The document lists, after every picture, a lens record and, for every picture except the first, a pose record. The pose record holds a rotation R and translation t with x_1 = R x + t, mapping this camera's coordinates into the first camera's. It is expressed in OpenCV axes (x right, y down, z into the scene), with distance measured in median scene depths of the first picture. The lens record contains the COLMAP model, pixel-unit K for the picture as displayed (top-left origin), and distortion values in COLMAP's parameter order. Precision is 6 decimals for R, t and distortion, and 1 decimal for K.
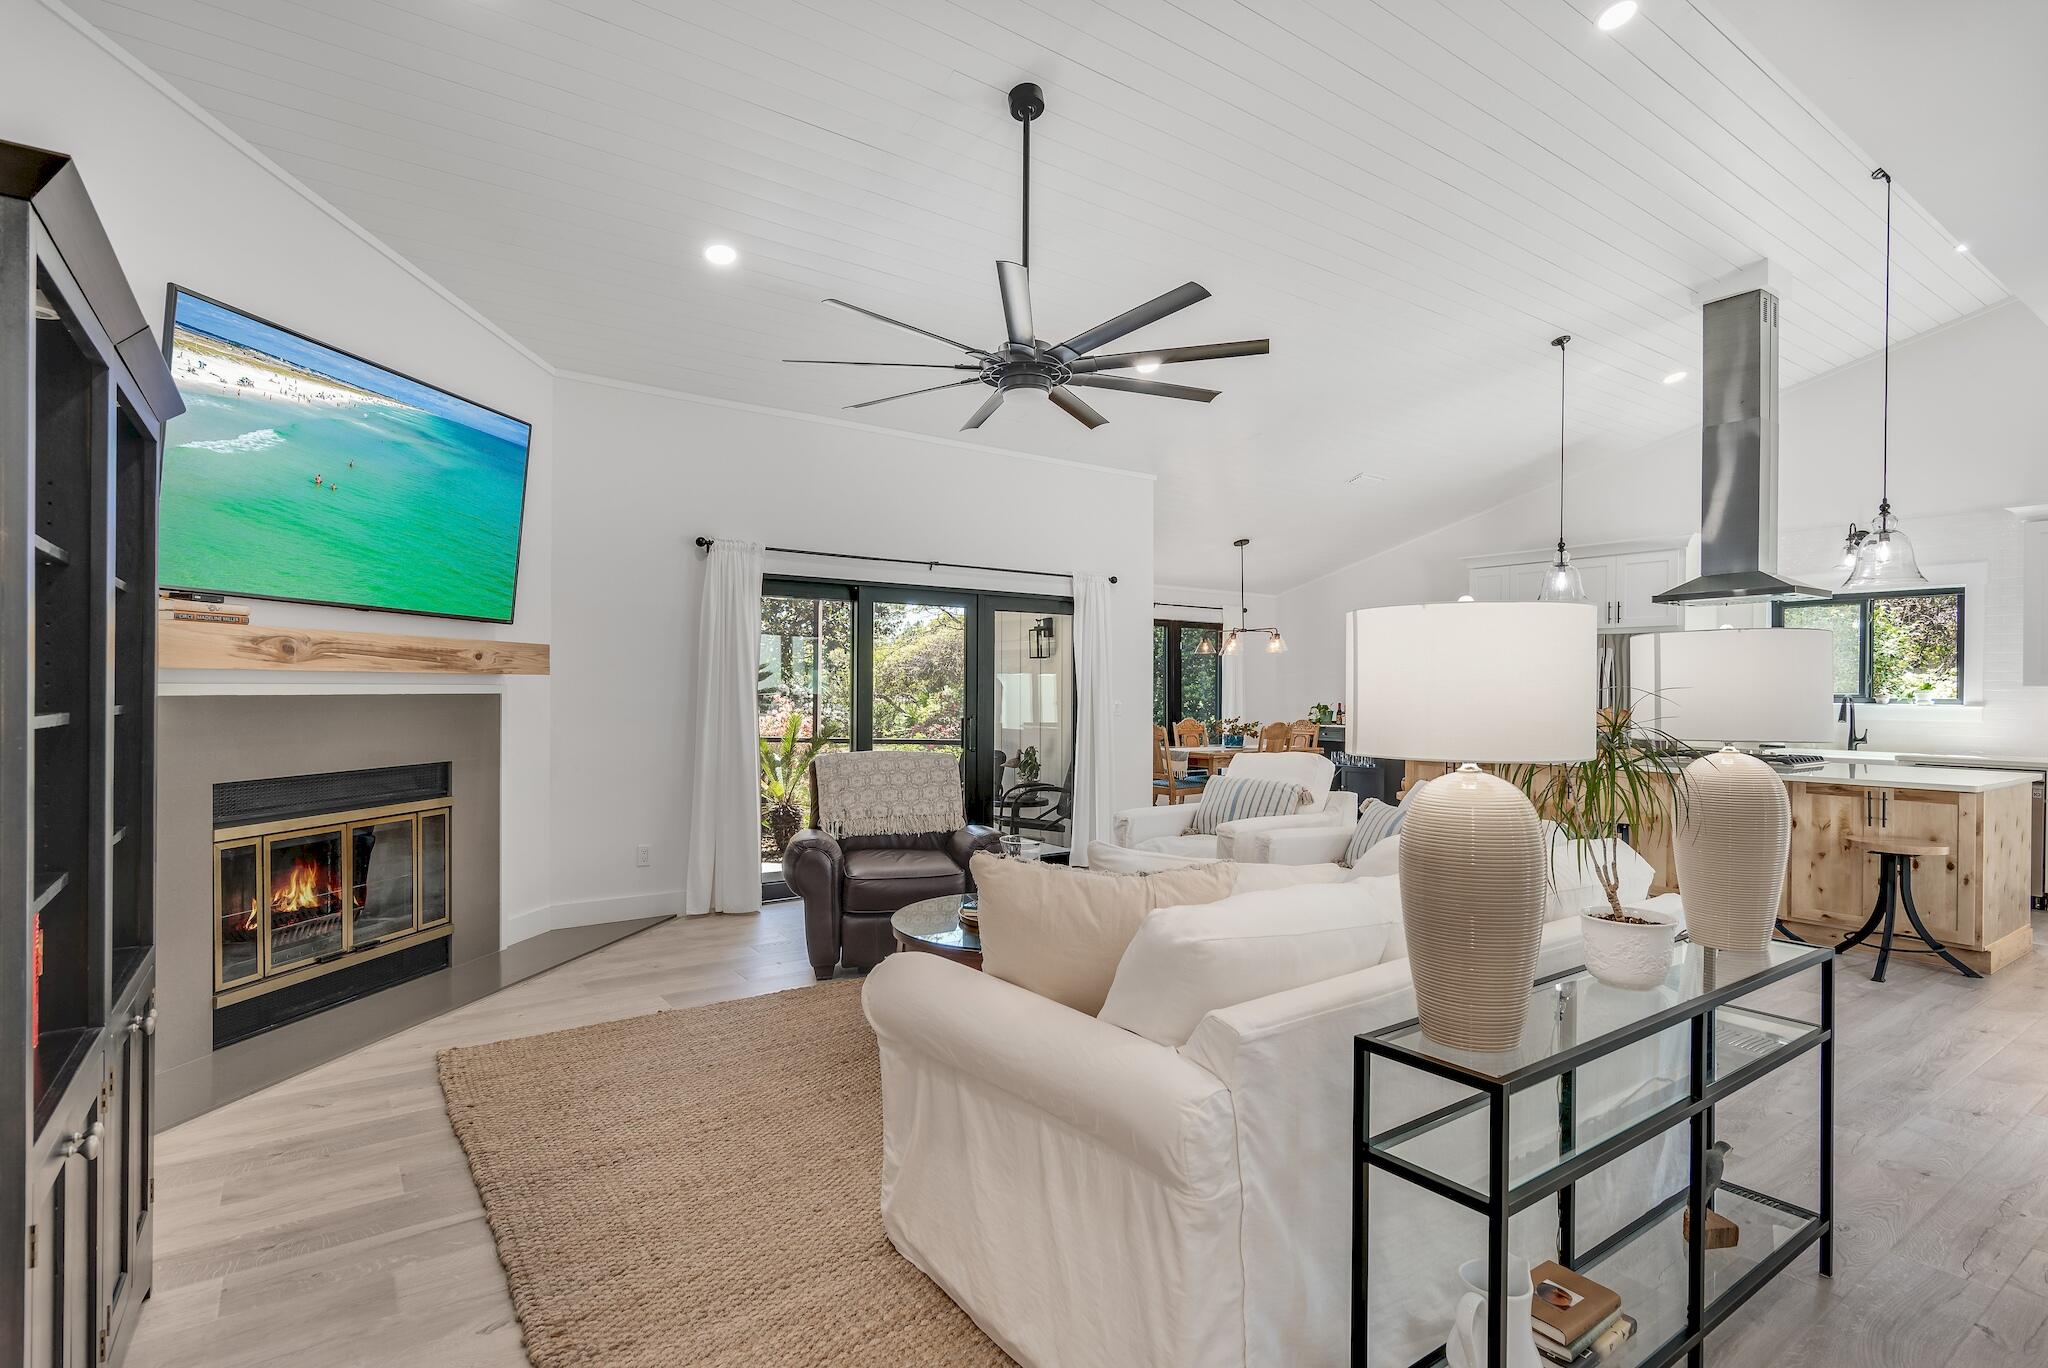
lens RADIAL K [[1000.5, 0, 1022.0], [0, 1000.5, 691.3], [0, 0, 1]] dist [-0.003835, 0.003068]
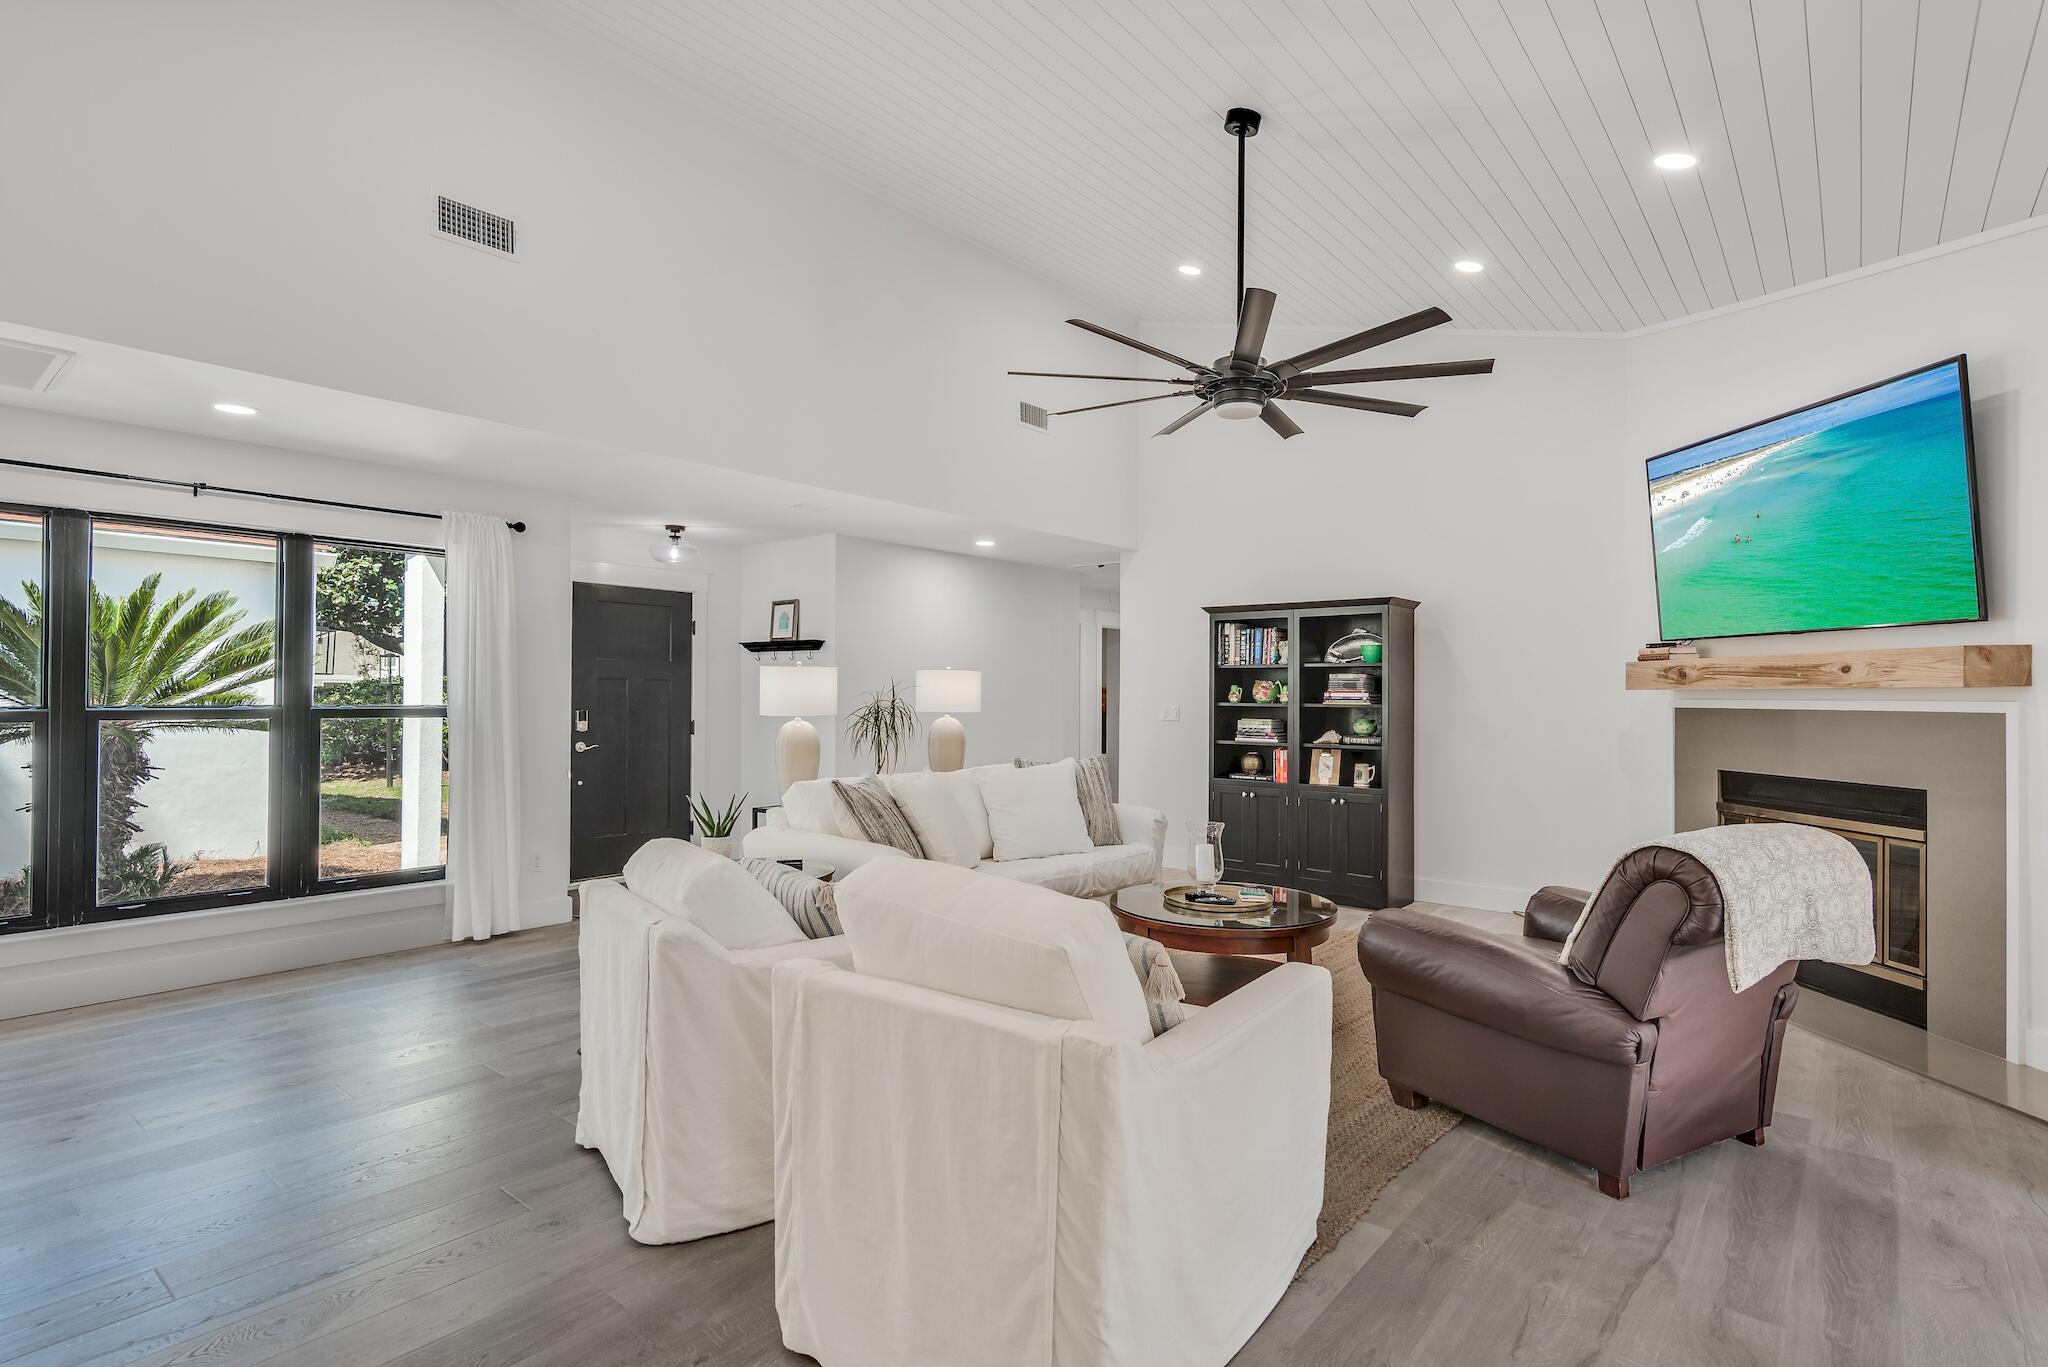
lens RADIAL K [[1000.5, 0, 1023.9], [0, 1000.5, 693.7], [0, 0, 1]] dist [-0.003835, 0.003068]
pose [[-0.964497, -0.013876, -0.263728, 0.435670], [-0.014663, 0.999892, 0.001014, -0.003195], [0.263686, 0.004845, -0.964596, 1.737301]]
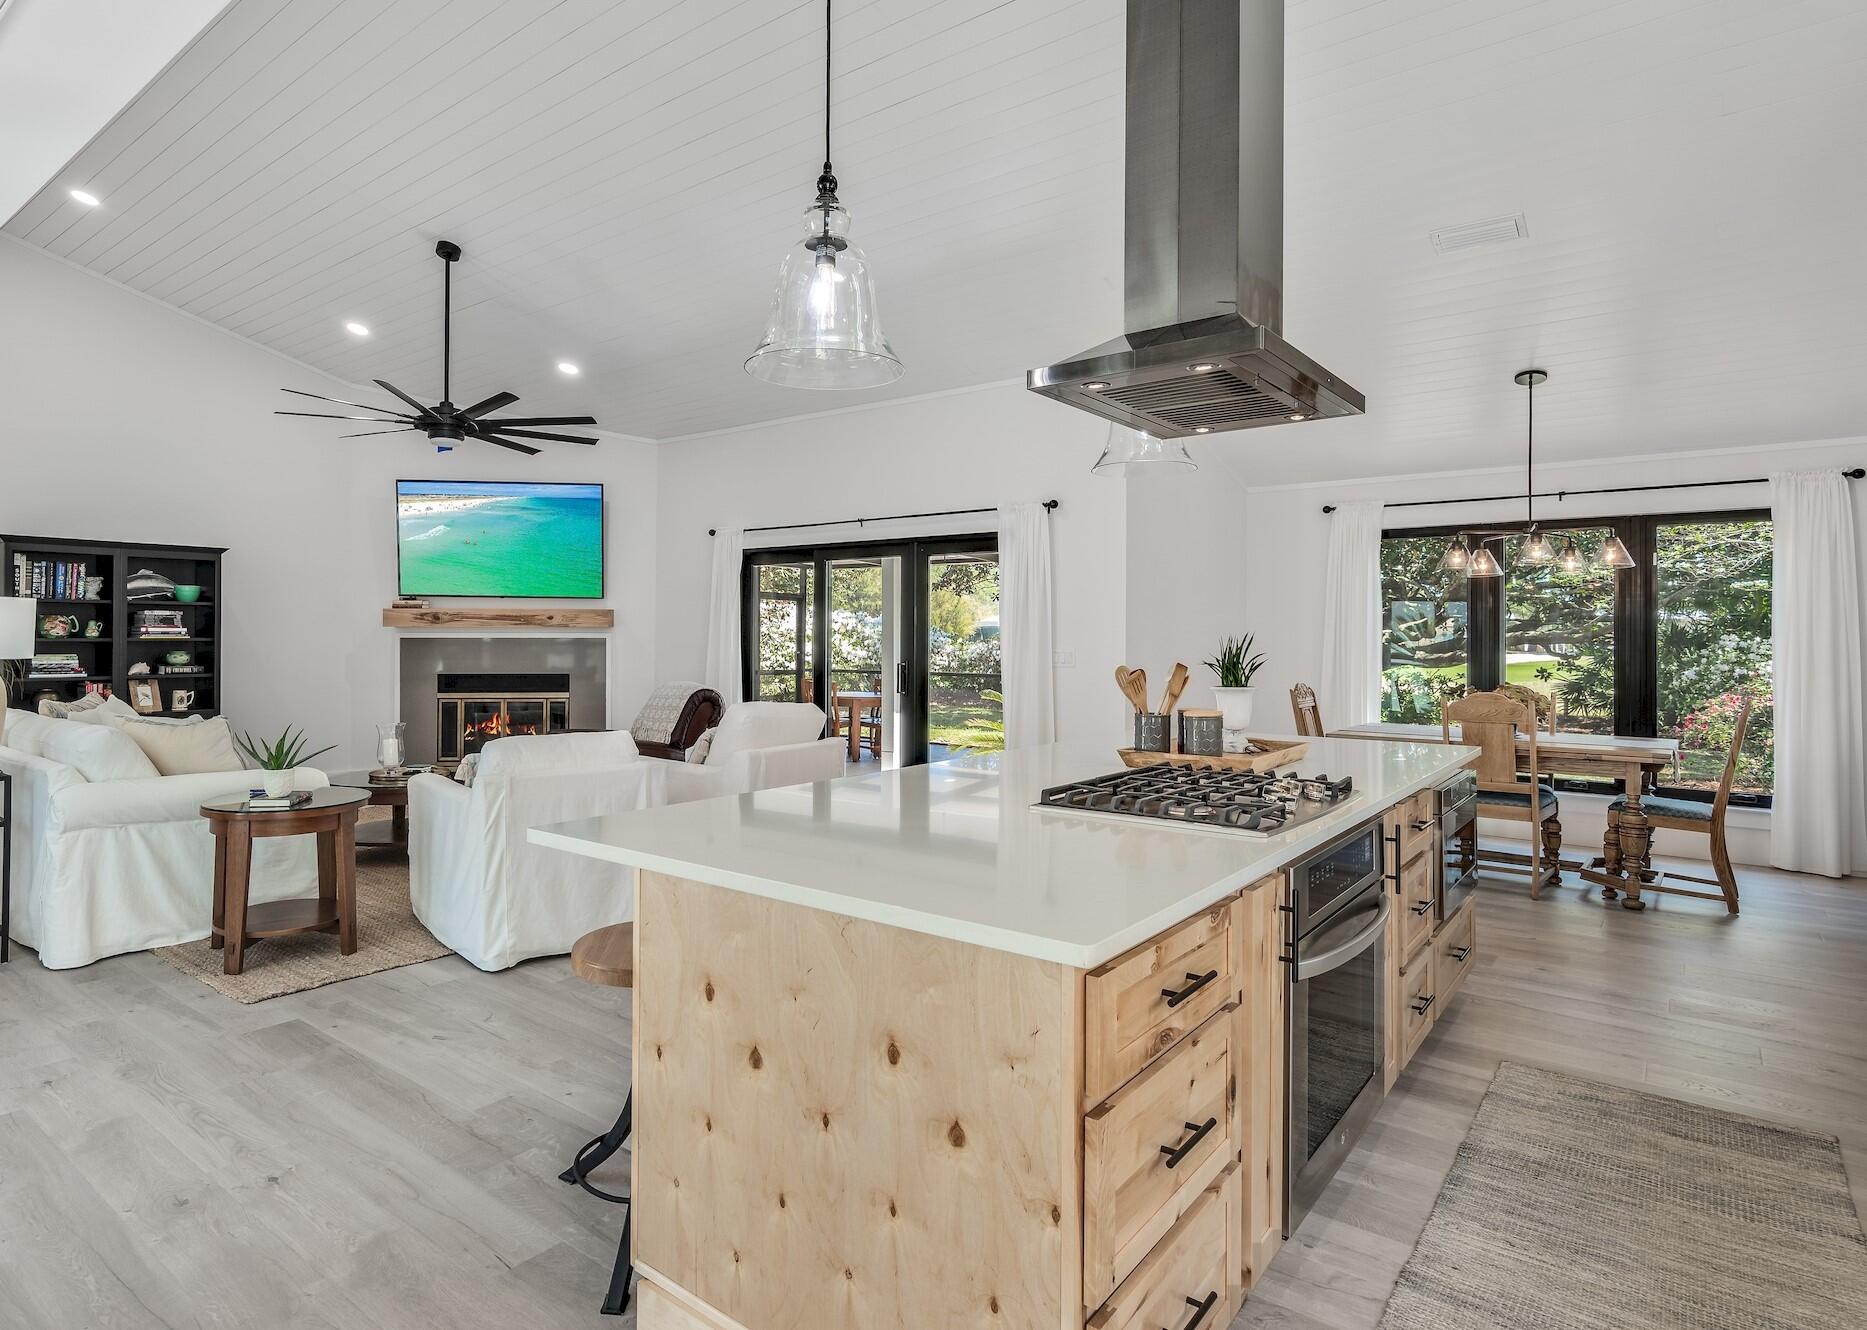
lens RADIAL K [[1033.6, 0, 867.9], [0, 1033.6, 634.9], [0, 0, 1]] dist [0.011473, -0.002654]
pose [[0.265378, -0.005303, -0.964130, 1.553557], [-0.005080, 0.999963, -0.006898, 0.007634], [0.964131, 0.006728, 0.265341, 1.095500]]
